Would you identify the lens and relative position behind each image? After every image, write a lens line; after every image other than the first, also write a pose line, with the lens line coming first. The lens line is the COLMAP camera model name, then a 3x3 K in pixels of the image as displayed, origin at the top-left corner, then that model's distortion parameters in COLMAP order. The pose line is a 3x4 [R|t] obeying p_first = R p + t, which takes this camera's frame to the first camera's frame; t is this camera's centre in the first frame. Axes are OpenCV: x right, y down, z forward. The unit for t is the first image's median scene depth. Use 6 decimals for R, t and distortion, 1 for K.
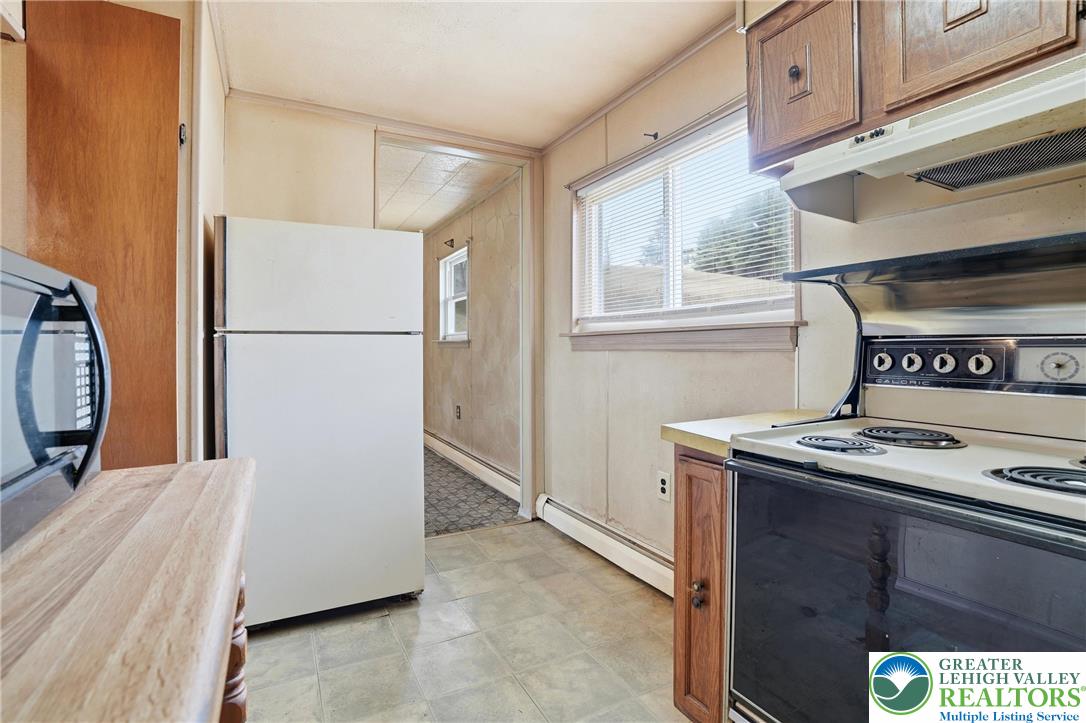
lens RADIAL K [[507.3, 0, 540.9], [0, 507.3, 355.2], [0, 0, 1]] dist [-0.052554, 0.007617]
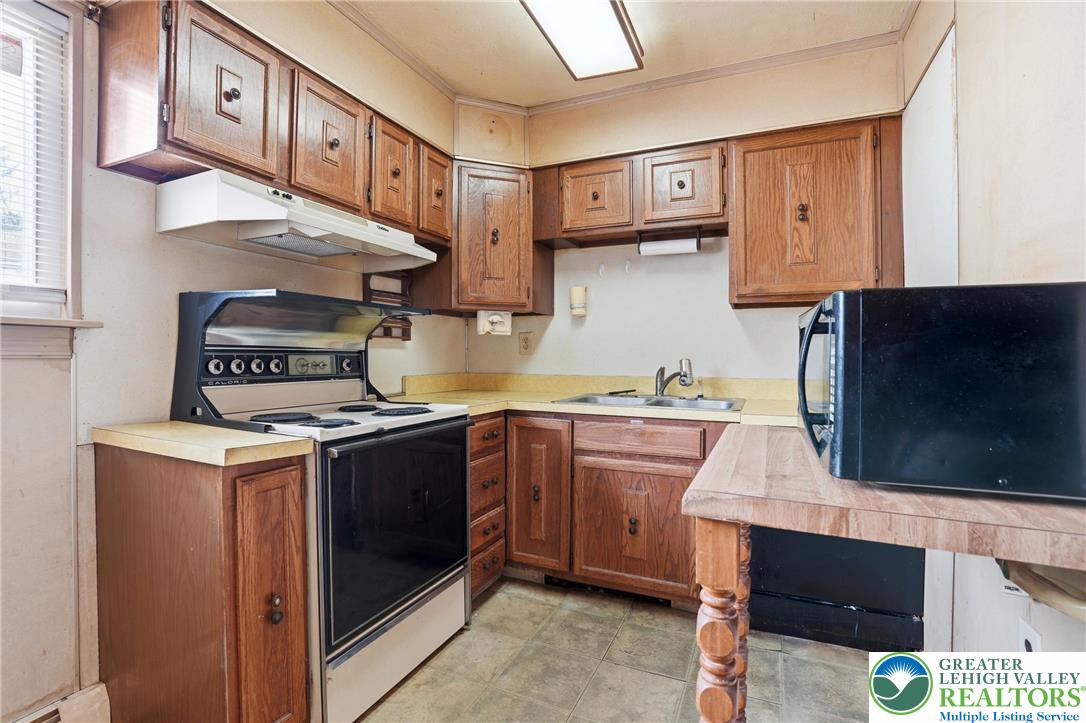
lens RADIAL K [[507.3, 0, 543.3], [0, 507.3, 357.4], [0, 0, 1]] dist [-0.052554, 0.007617]
pose [[-0.616531, 0.000843, 0.787330, -0.761330], [0.010672, 0.999917, 0.007286, -0.009159], [-0.787258, 0.012895, -0.616489, 1.188072]]
